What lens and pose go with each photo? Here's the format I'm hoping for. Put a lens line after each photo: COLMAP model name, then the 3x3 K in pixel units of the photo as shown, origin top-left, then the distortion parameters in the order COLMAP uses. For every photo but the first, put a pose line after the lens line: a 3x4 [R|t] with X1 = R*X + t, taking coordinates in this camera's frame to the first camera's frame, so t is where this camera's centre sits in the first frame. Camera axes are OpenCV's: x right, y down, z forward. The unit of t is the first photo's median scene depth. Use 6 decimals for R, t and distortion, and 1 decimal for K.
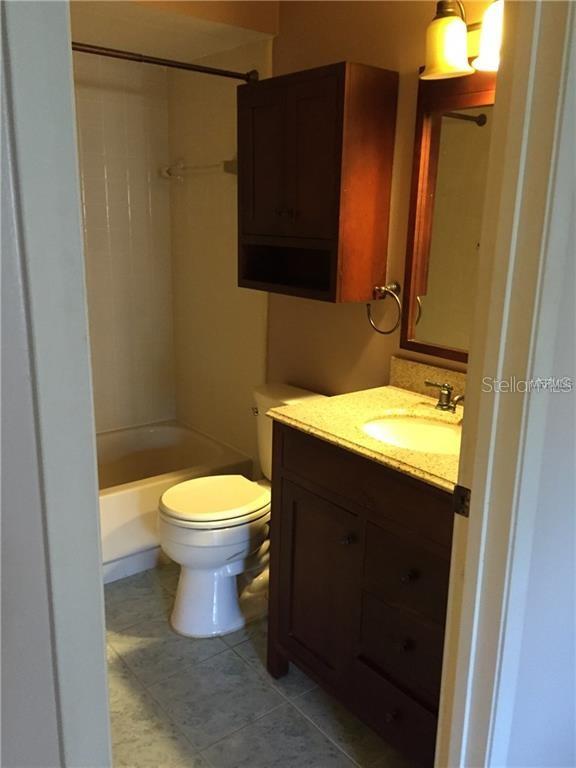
lens RADIAL K [[653.2, 0, 288.0], [0, 653.2, 384.0], [0, 0, 1]] dist [0.104958, -0.148848]
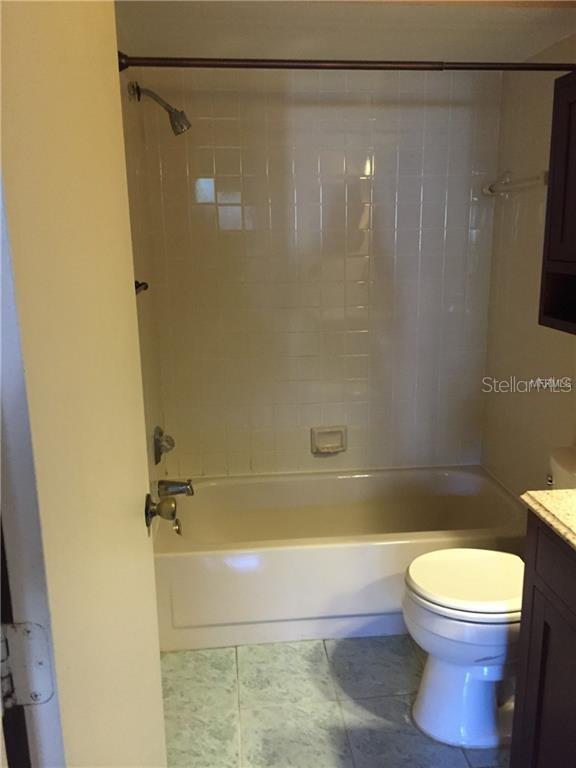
lens RADIAL K [[653.2, 0, 288.0], [0, 653.2, 384.0], [0, 0, 1]] dist [0.104958, -0.148848]
pose [[0.839643, 0.090534, -0.535540, 0.115607], [-0.103955, 0.994569, 0.005149, -0.050677], [0.533098, 0.051349, 0.844494, 0.161139]]
